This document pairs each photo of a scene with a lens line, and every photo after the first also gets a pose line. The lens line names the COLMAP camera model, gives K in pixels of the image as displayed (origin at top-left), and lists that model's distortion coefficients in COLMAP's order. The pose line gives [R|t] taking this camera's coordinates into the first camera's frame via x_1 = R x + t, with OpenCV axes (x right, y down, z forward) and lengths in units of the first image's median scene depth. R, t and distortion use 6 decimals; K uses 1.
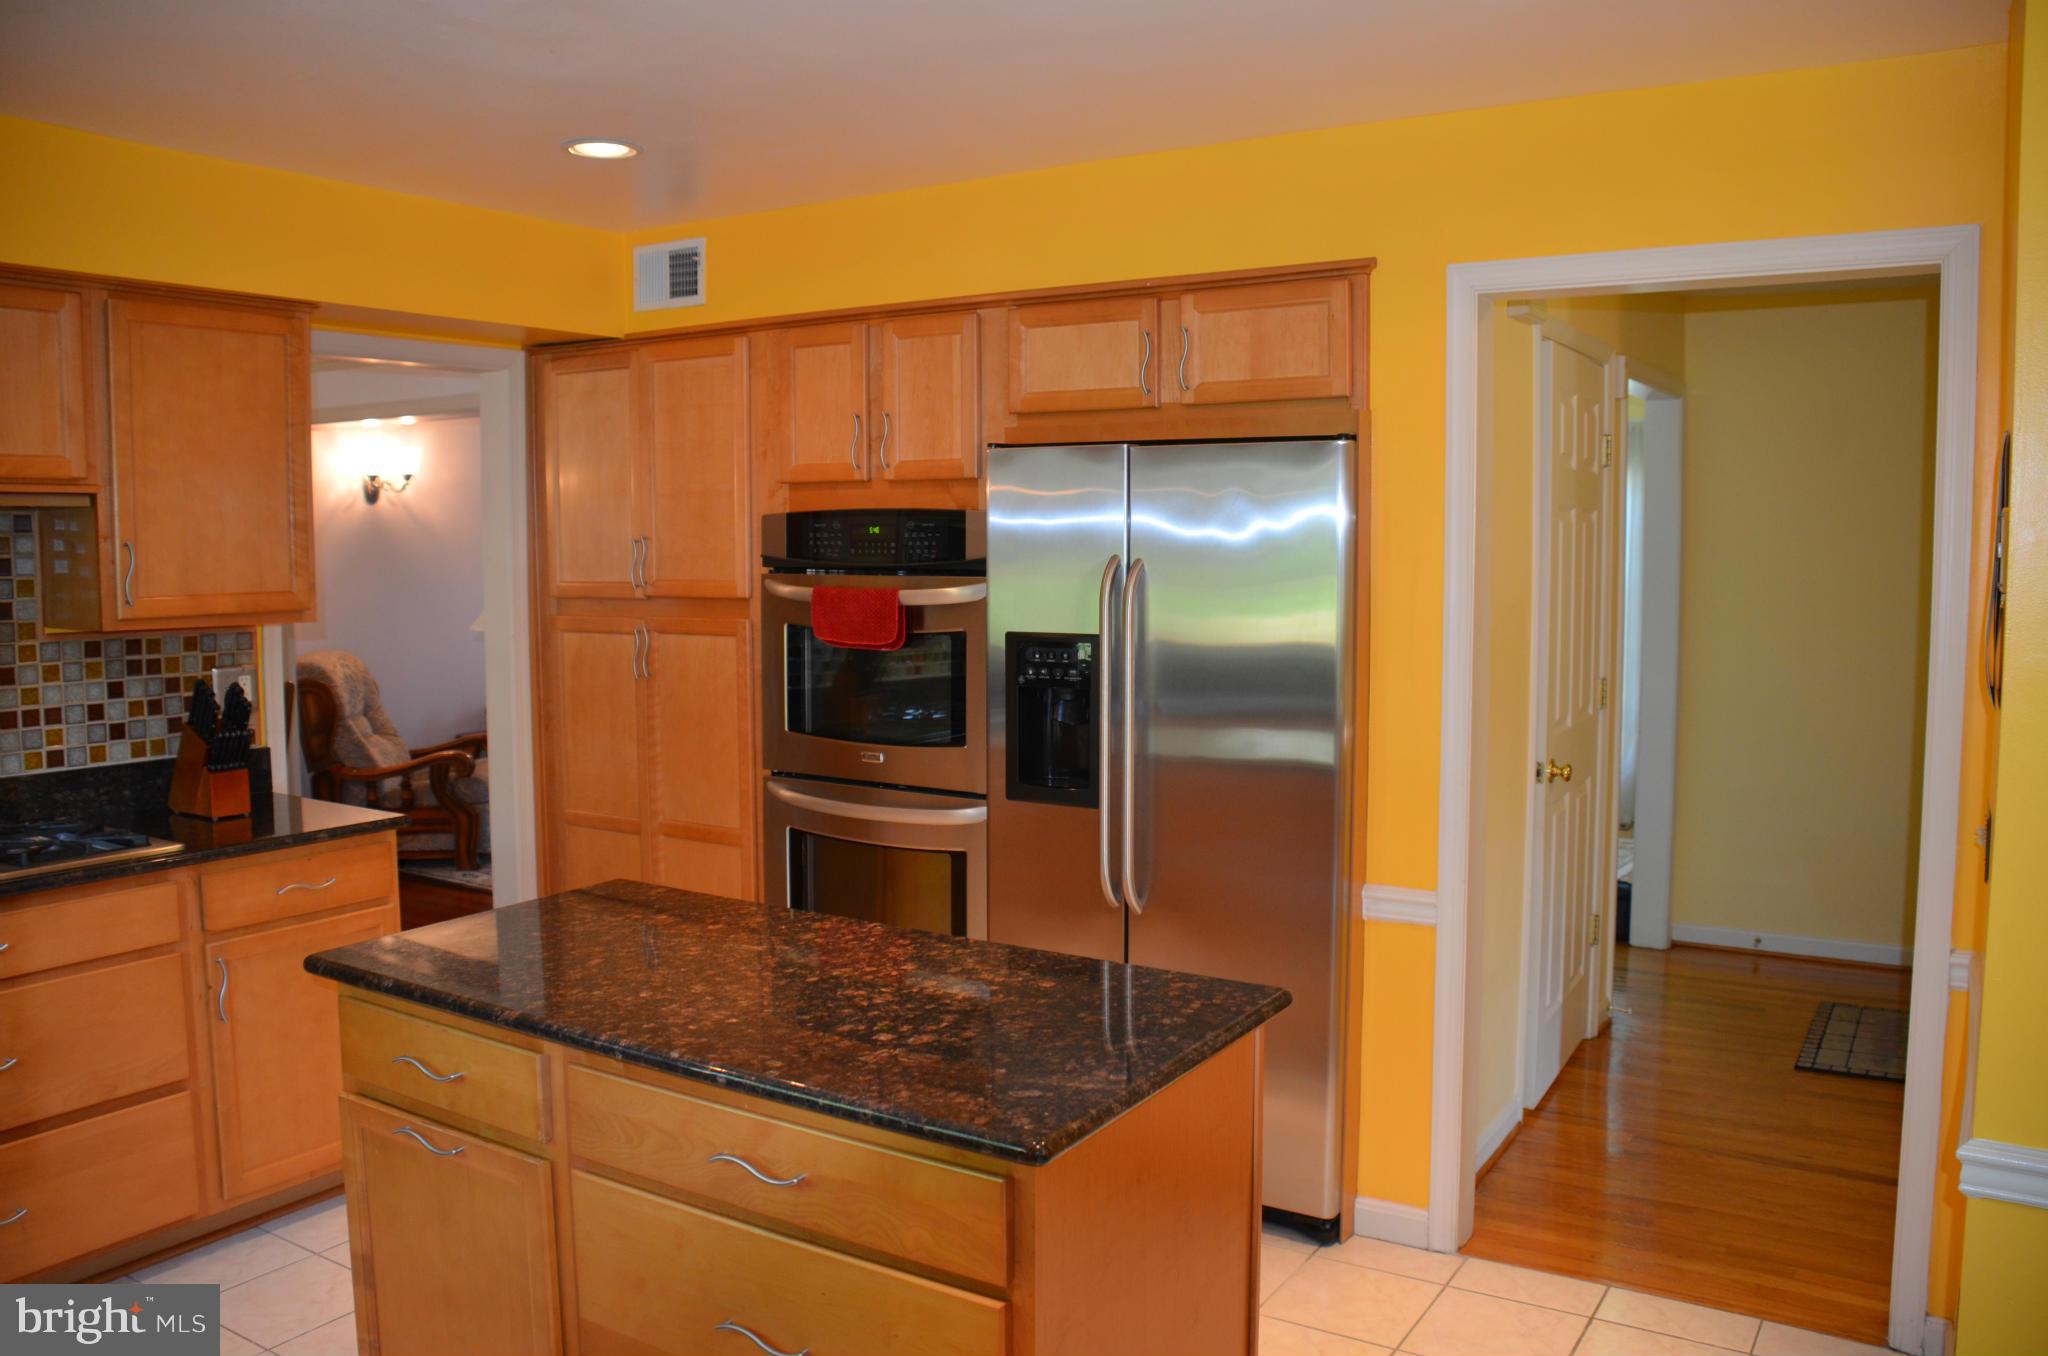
lens RADIAL K [[1602.2, 0, 1029.0], [0, 1602.2, 666.7], [0, 0, 1]] dist [-0.162829, 0.119251]
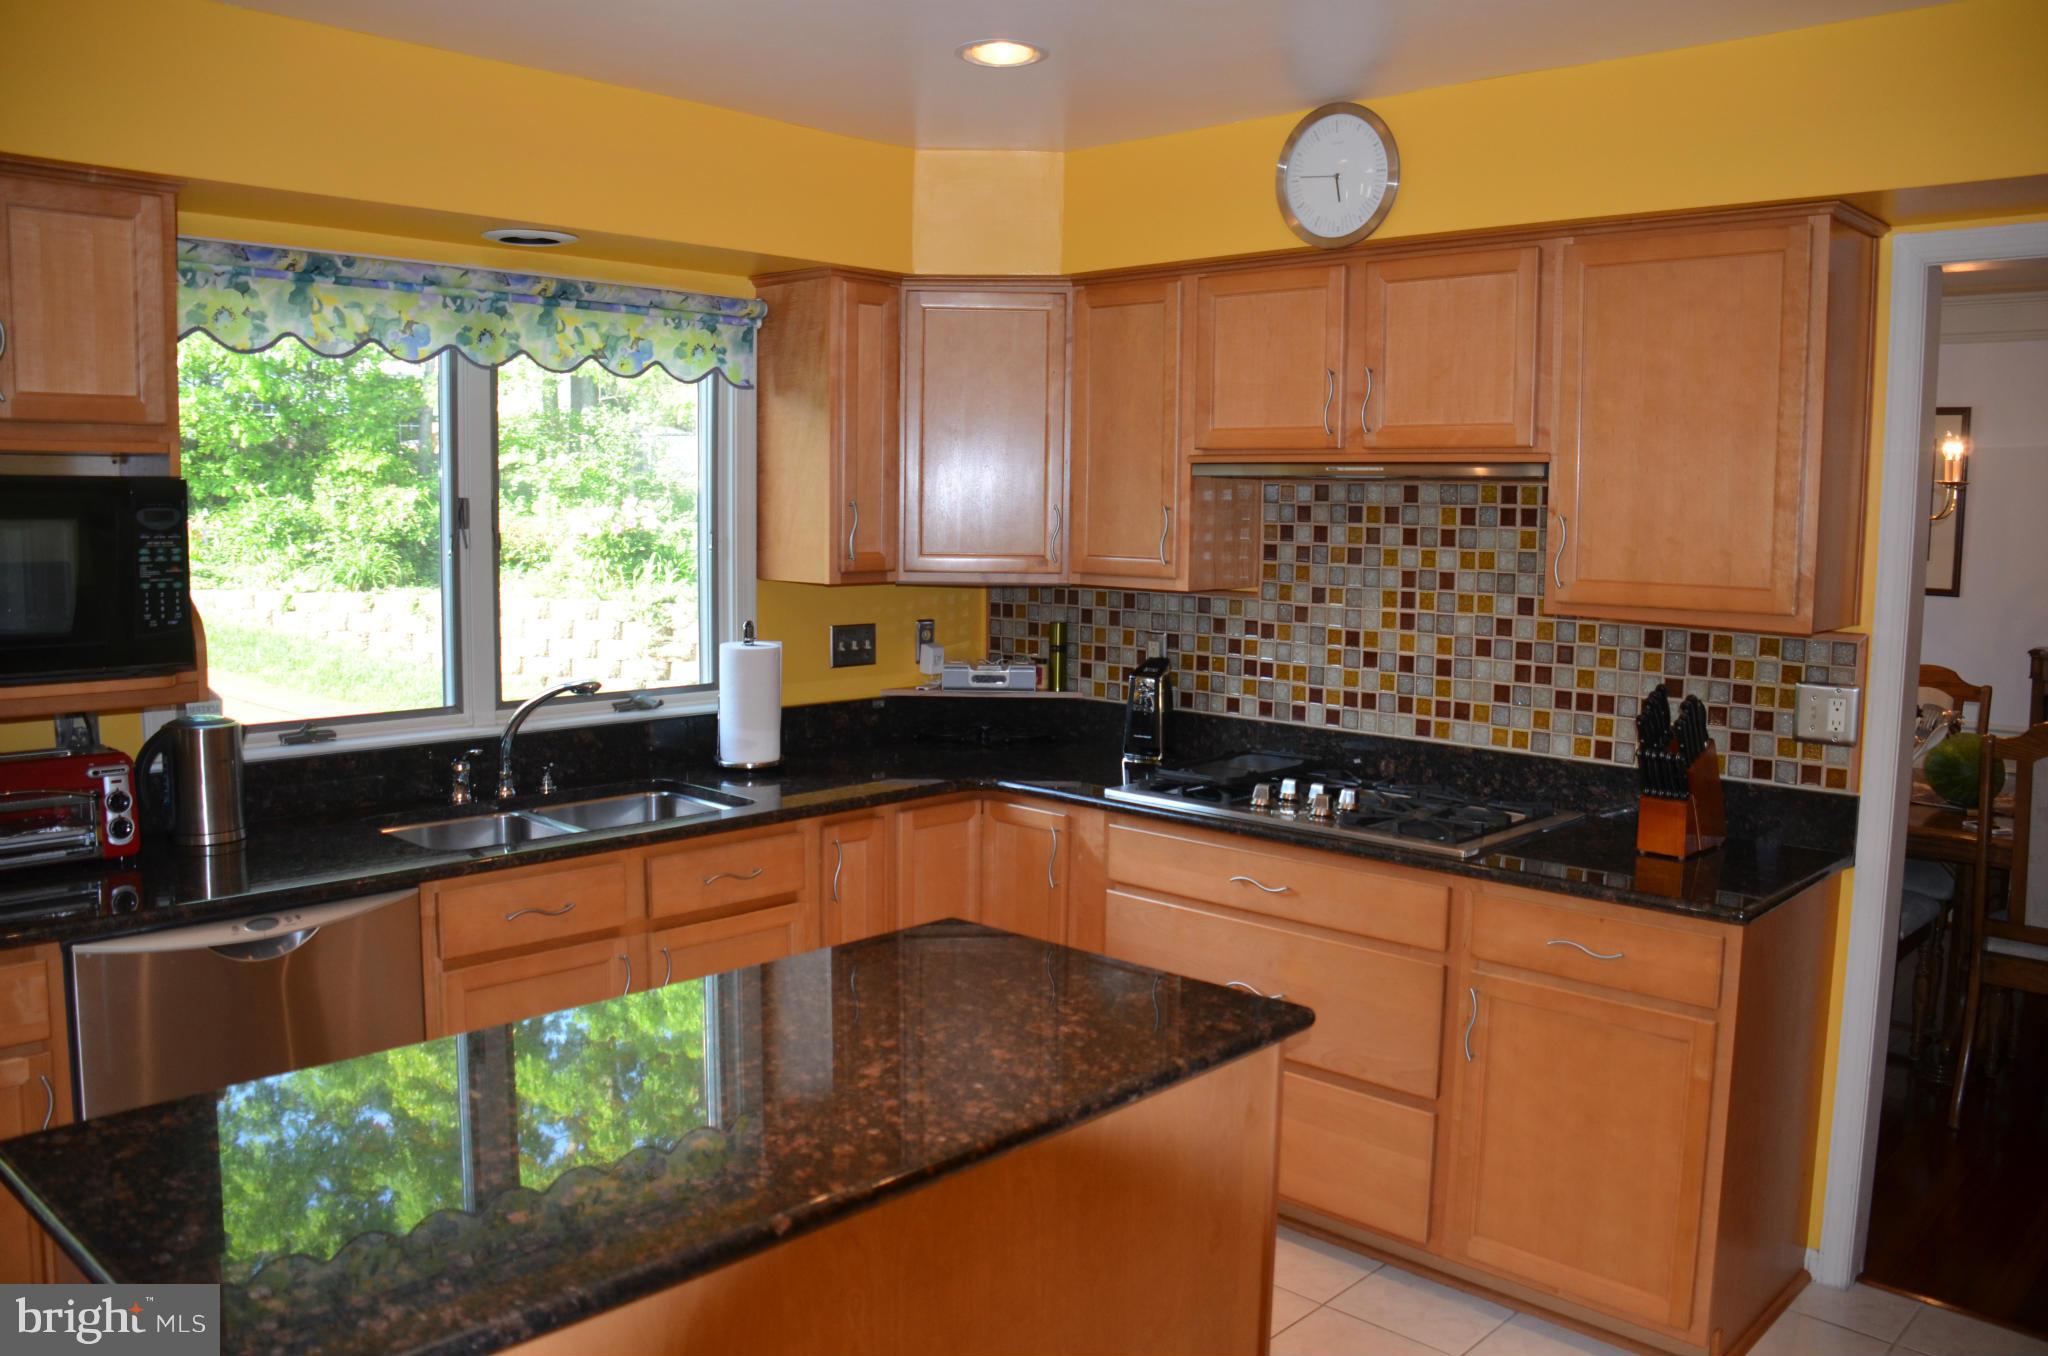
lens RADIAL K [[1602.2, 0, 1029.0], [0, 1602.2, 666.7], [0, 0, 1]] dist [-0.162829, 0.119251]
pose [[-0.184446, 0.100303, -0.977711, 0.356982], [-0.095192, 0.988279, 0.119345, -0.070862], [0.978222, 0.115083, -0.172736, 0.821469]]
